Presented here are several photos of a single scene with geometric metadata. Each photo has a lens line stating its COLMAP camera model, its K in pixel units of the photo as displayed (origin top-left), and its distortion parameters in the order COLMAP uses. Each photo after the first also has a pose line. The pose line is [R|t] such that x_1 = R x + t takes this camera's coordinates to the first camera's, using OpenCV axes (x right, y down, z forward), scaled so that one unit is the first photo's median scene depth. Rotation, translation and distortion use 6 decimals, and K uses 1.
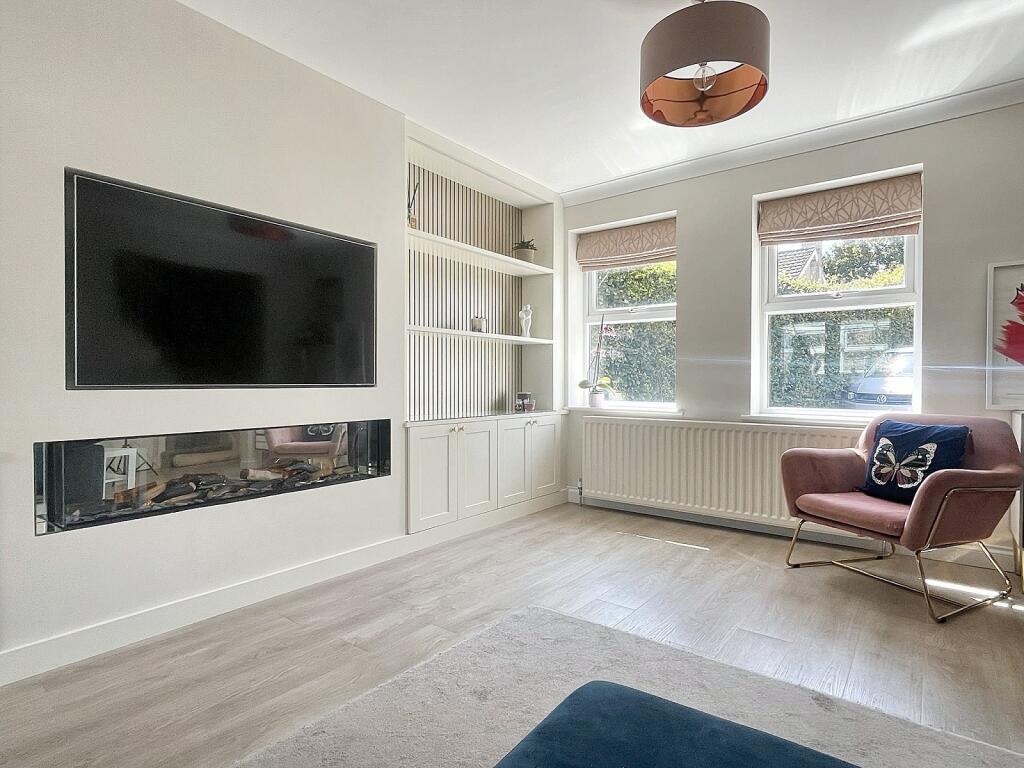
lens RADIAL K [[542.8, 0, 512.8], [0, 542.8, 384.4], [0, 0, 1]] dist [0.002109, 0.000159]
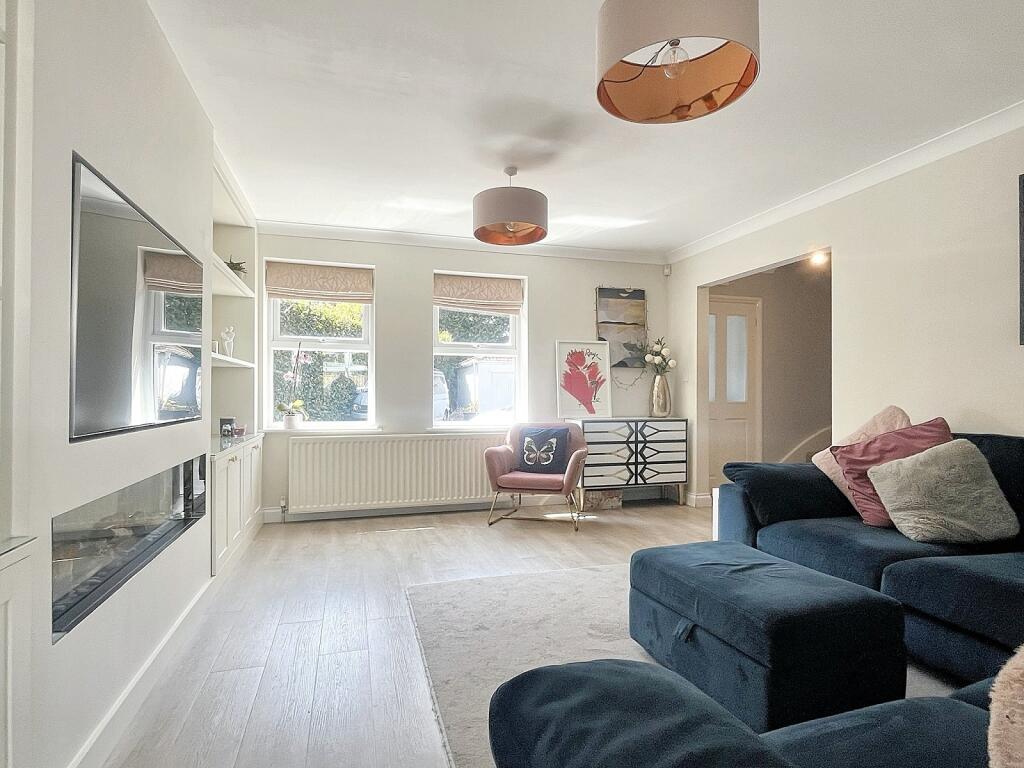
lens RADIAL K [[542.8, 0, 512.5], [0, 542.8, 386.7], [0, 0, 1]] dist [0.002109, 0.000159]
pose [[0.585660, 0.007676, 0.810521, -0.632999], [0.004581, 0.999908, -0.012780, -0.033819], [-0.810544, 0.011198, 0.585570, 0.032747]]
